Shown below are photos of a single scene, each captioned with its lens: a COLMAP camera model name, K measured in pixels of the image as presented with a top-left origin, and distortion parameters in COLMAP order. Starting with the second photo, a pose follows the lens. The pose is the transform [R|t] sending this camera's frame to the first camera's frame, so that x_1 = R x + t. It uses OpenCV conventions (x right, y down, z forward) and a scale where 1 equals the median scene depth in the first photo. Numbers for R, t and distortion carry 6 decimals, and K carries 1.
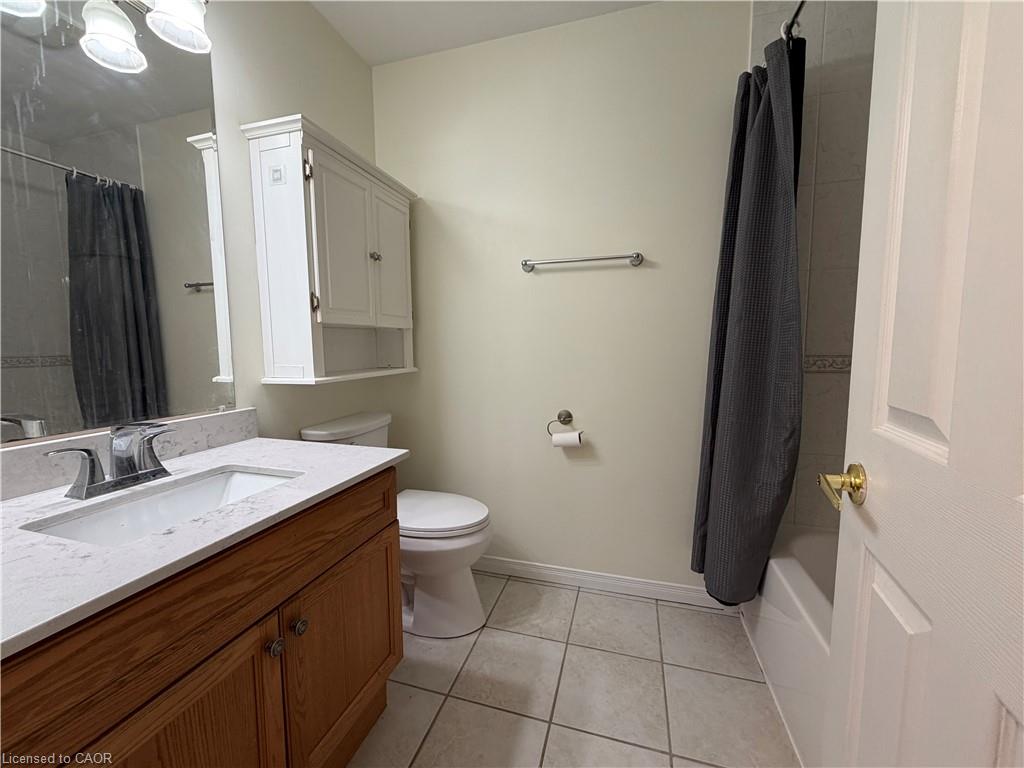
lens RADIAL K [[407.6, 0, 512.0], [0, 407.6, 384.0], [0, 0, 1]] dist [-0.001015, -0.000103]
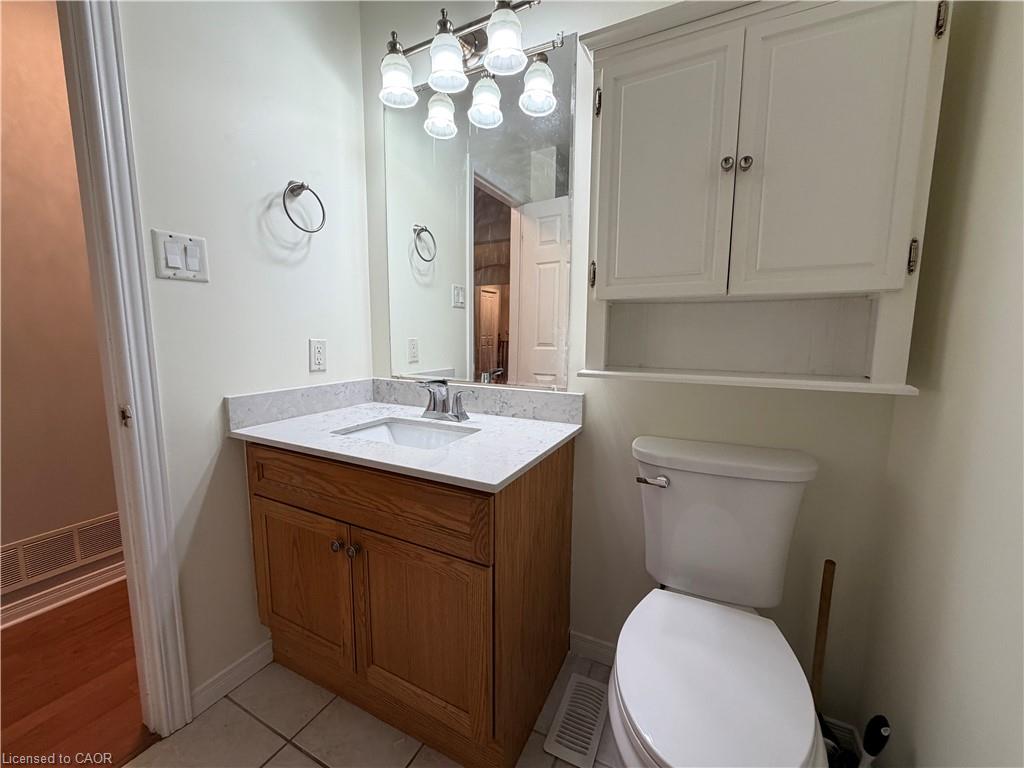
lens RADIAL K [[407.6, 0, 512.0], [0, 407.6, 384.0], [0, 0, 1]] dist [-0.001015, -0.000103]
pose [[-0.184343, 0.126829, -0.974645, 0.424443], [-0.097719, 0.984361, 0.146576, -0.113890], [0.977992, 0.122262, -0.169067, 1.254901]]
